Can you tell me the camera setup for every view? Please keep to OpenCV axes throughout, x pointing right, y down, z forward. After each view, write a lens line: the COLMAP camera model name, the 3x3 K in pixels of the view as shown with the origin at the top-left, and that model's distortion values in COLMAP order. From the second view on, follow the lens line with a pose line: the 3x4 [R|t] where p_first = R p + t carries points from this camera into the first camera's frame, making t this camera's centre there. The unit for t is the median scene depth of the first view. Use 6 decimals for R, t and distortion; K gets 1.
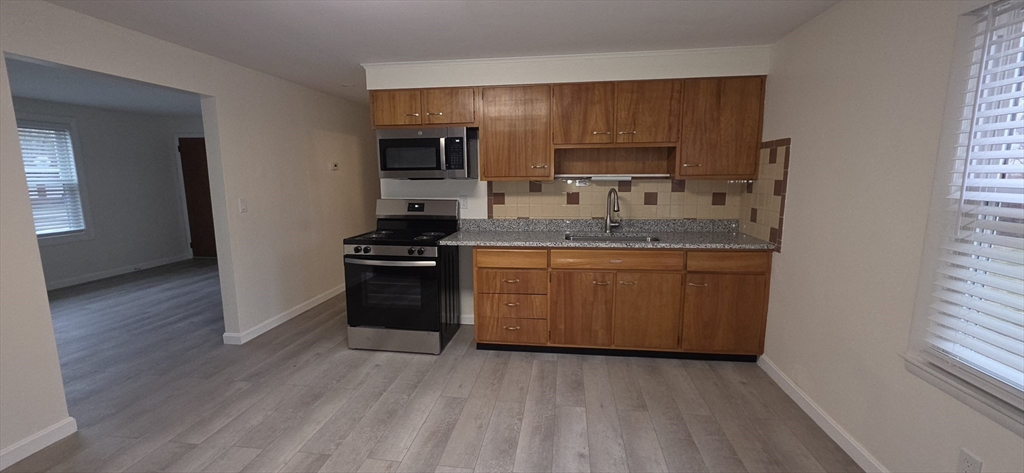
lens RADIAL K [[407.6, 0, 510.9], [0, 407.6, 234.3], [0, 0, 1]] dist [0.000590, -0.000033]
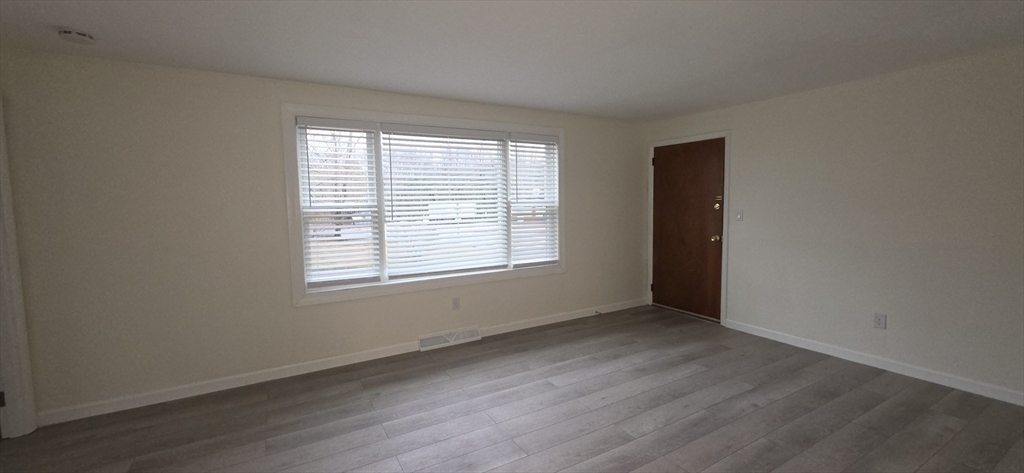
lens RADIAL K [[407.6, 0, 510.9], [0, 407.6, 234.3], [0, 0, 1]] dist [0.000590, -0.000033]
pose [[0.608424, 0.060015, -0.791339, -0.750773], [-0.104688, 0.994492, -0.005067, -0.086437], [0.786677, 0.085926, 0.611356, 0.687474]]
